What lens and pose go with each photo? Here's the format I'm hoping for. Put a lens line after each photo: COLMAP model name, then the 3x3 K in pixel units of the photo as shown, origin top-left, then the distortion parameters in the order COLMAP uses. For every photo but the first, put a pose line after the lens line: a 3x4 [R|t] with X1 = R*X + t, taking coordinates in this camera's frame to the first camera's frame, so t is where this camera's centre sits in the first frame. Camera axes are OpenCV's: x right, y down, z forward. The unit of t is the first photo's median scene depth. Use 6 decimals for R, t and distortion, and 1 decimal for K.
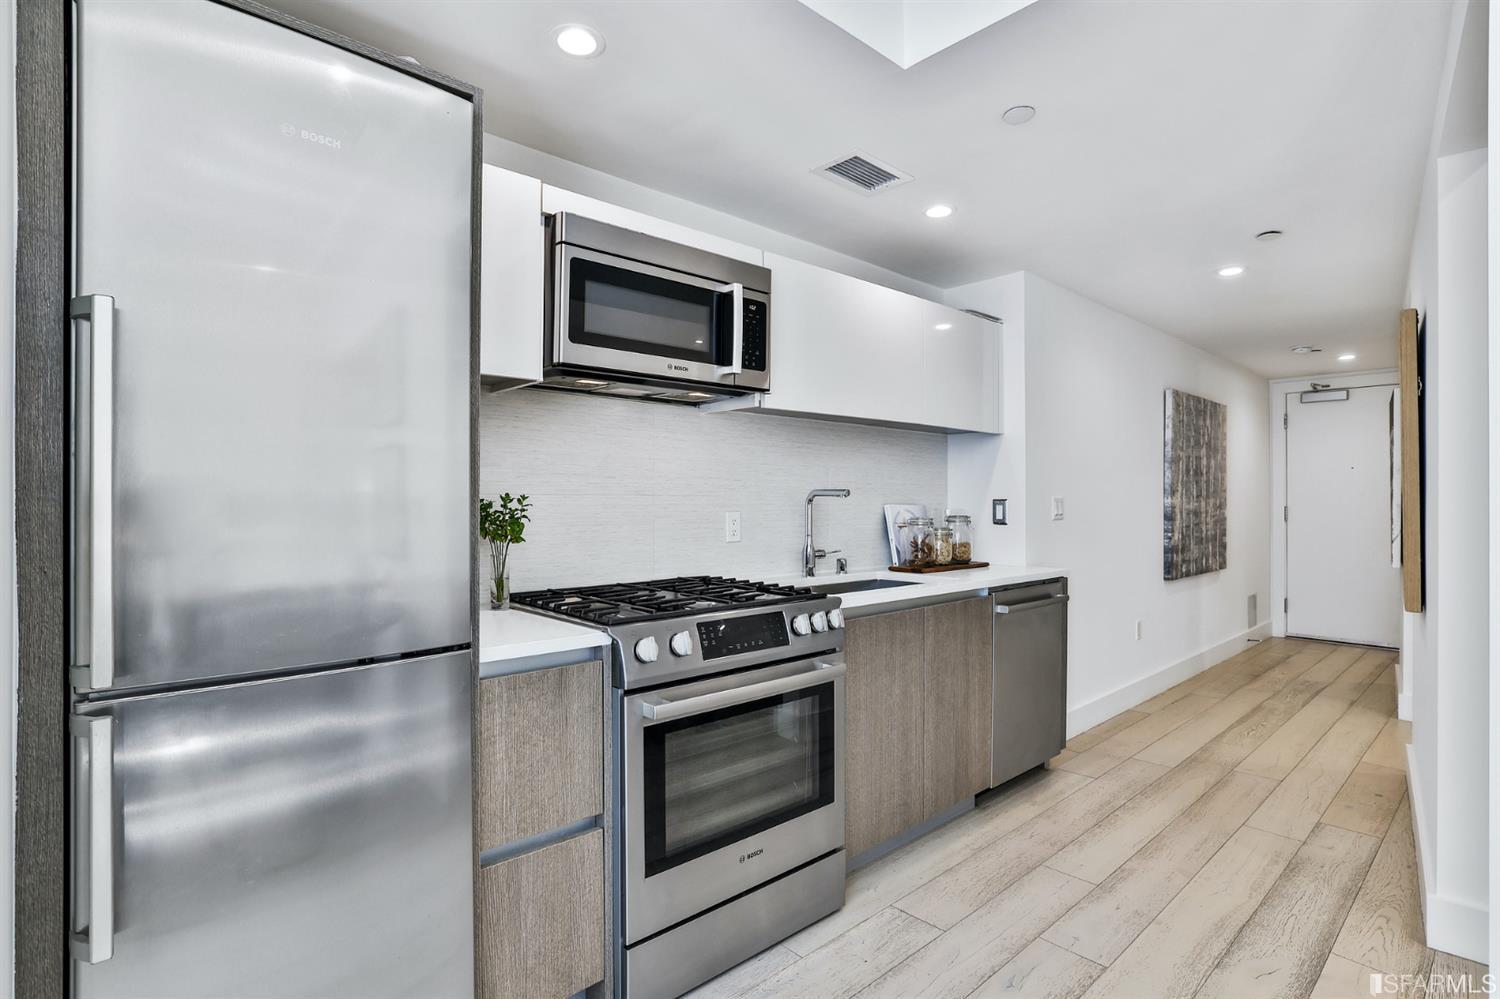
lens RADIAL K [[727.5, 0, 751.8], [0, 727.5, 497.6], [0, 0, 1]] dist [-0.000374, -0.000080]
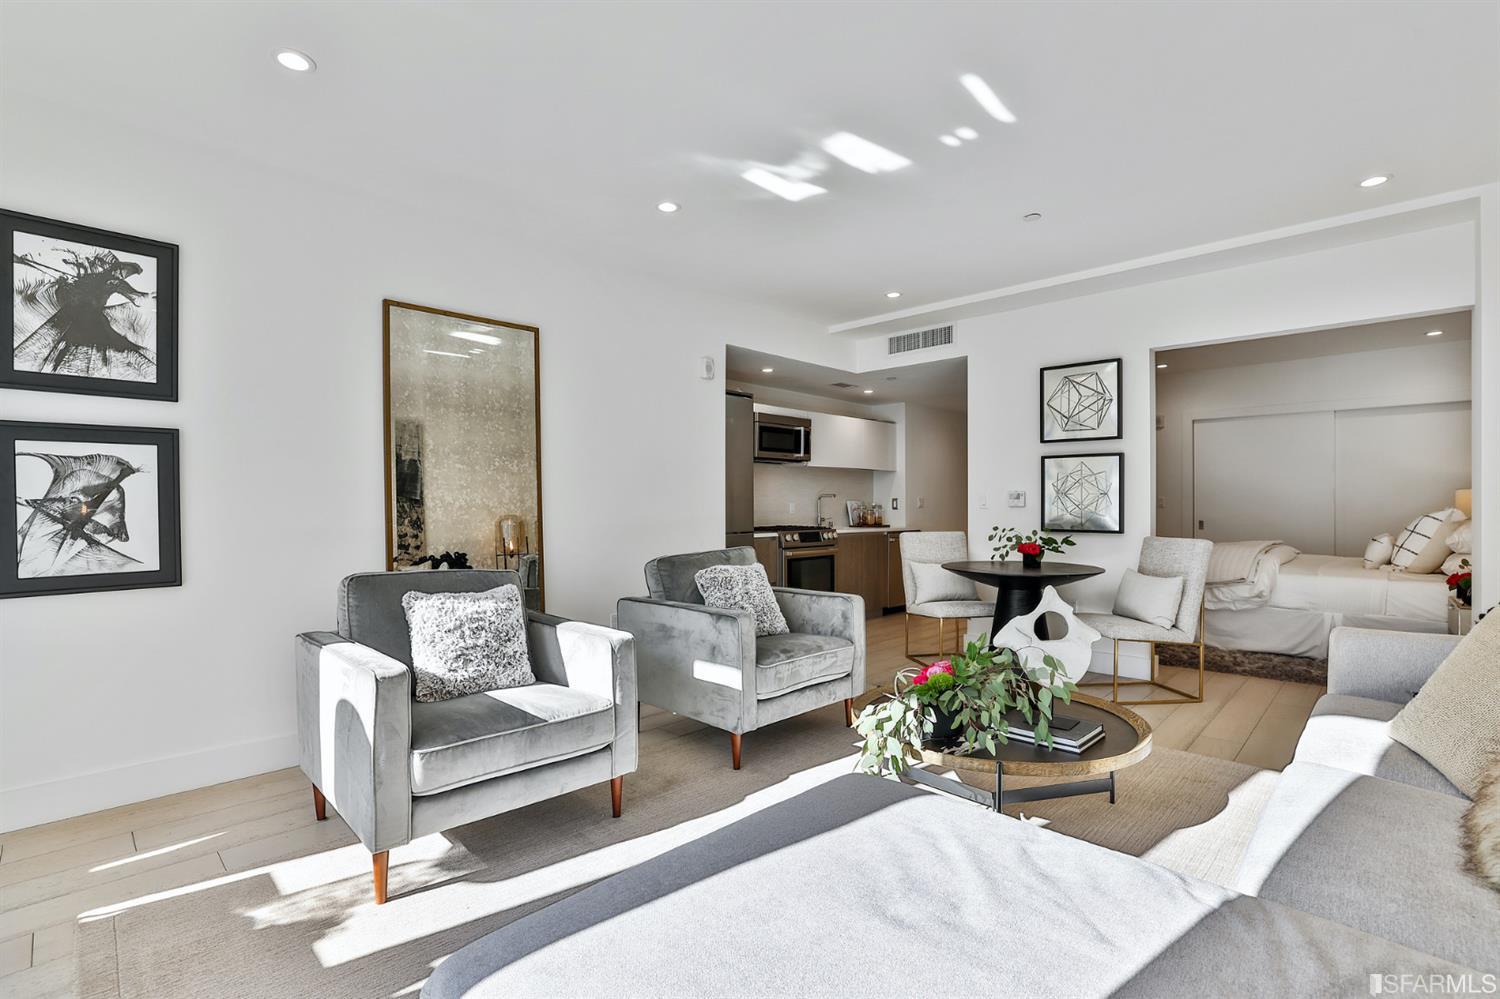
lens RADIAL K [[688.1, 0, 738.7], [0, 688.1, 507.3], [0, 0, 1]] dist [-0.034938, 0.000380]
pose [[0.998833, 0.001745, 0.048266, -0.405831], [-0.002214, 0.999951, 0.009655, 0.015037], [-0.048246, -0.009750, 0.998788, -1.788547]]
